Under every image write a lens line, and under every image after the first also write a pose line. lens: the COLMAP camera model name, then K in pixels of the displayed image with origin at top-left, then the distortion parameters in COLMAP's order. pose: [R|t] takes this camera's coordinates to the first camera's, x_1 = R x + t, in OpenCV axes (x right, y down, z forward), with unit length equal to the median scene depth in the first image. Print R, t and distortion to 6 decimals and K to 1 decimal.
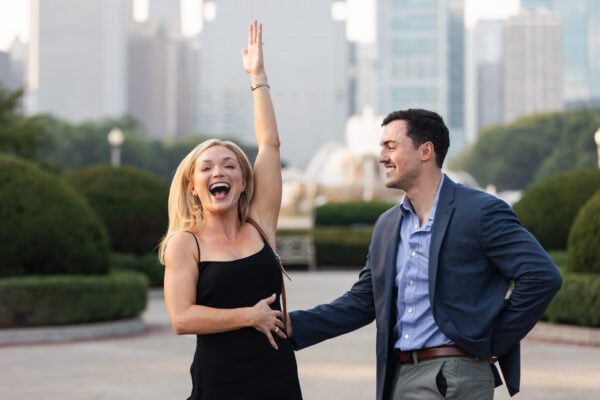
lens RADIAL K [[2049.5, 0, 300.0], [0, 2049.5, 200.0], [0, 0, 1]] dist [-0.152751, -1.084991]
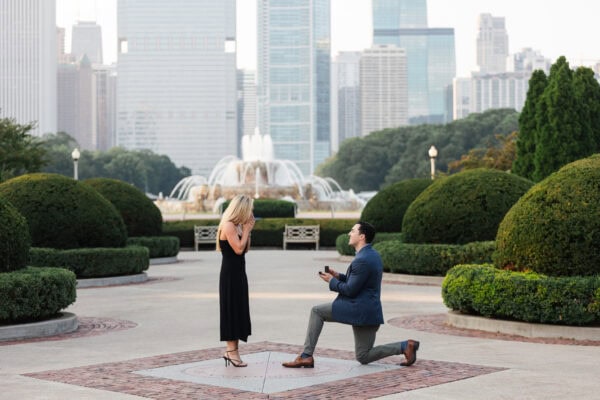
lens RADIAL K [[2755.0, 0, 300.0], [0, 2755.0, 200.0], [0, 0, 1]] dist [0.119529, -1.188730]
pose [[0.996865, -0.007301, 0.078781, -0.072697], [0.007043, 0.999969, 0.003554, -0.004727], [-0.078805, -0.002988, 0.996886, -0.697639]]
